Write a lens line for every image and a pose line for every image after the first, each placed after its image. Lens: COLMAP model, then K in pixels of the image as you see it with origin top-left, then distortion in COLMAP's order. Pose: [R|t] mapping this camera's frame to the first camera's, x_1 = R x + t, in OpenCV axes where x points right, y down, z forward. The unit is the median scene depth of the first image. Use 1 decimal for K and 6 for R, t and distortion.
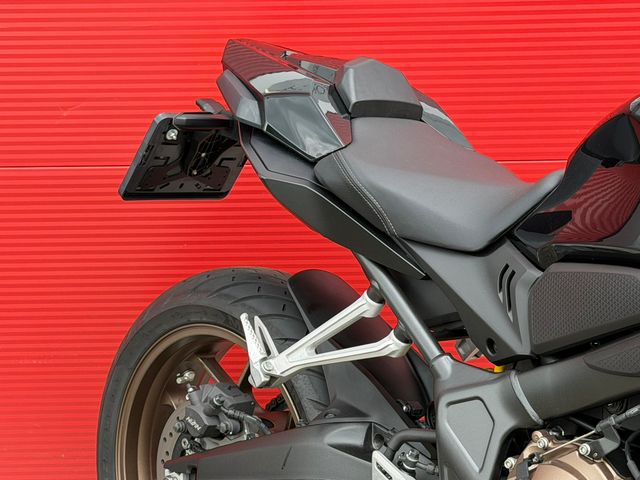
lens RADIAL K [[1511.2, 0, 323.2], [0, 1511.2, 247.4], [0, 0, 1]] dist [0.118509, 0.266332]
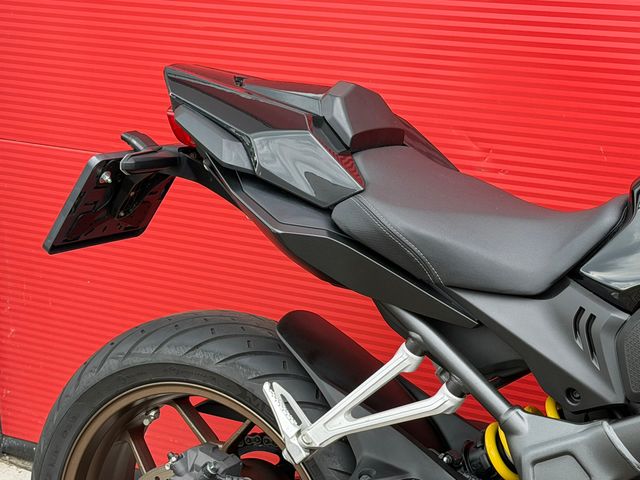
lens RADIAL K [[1511.2, 0, 323.2], [0, 1511.2, 247.4], [0, 0, 1]] dist [0.118509, 0.266332]
pose [[0.960427, -0.105054, 0.257962, -0.262008], [0.091788, 0.993785, 0.062975, -0.096541], [-0.262975, -0.036805, 0.964100, 0.128961]]
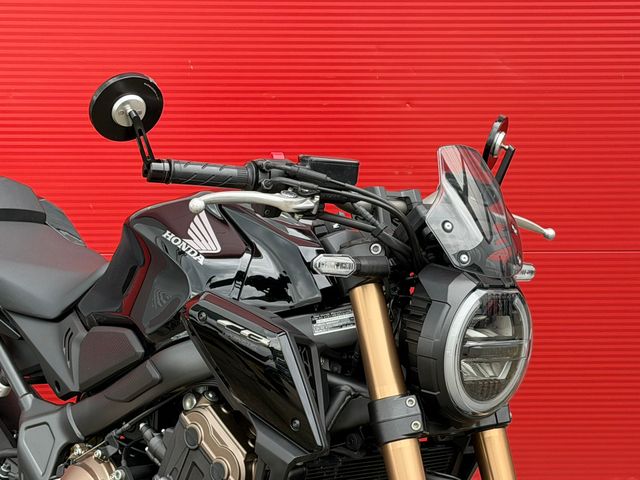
lens RADIAL K [[1511.2, 0, 323.2], [0, 1511.2, 247.4], [0, 0, 1]] dist [0.118509, 0.266332]
pose [[0.997392, 0.007785, 0.071758, 0.245876], [-0.003732, 0.998399, -0.056434, 0.014521], [-0.072083, 0.056019, 0.995824, -0.416814]]
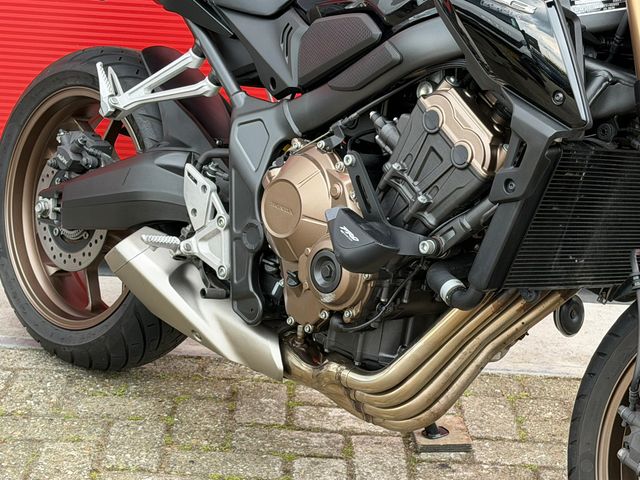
lens RADIAL K [[1511.2, 0, 323.2], [0, 1511.2, 247.4], [0, 0, 1]] dist [0.118509, 0.266332]
pose [[0.997472, 0.065822, 0.026763, 0.124701], [-0.066608, 0.997339, 0.029621, 0.162663], [-0.024742, -0.031329, 0.999203, -0.349586]]
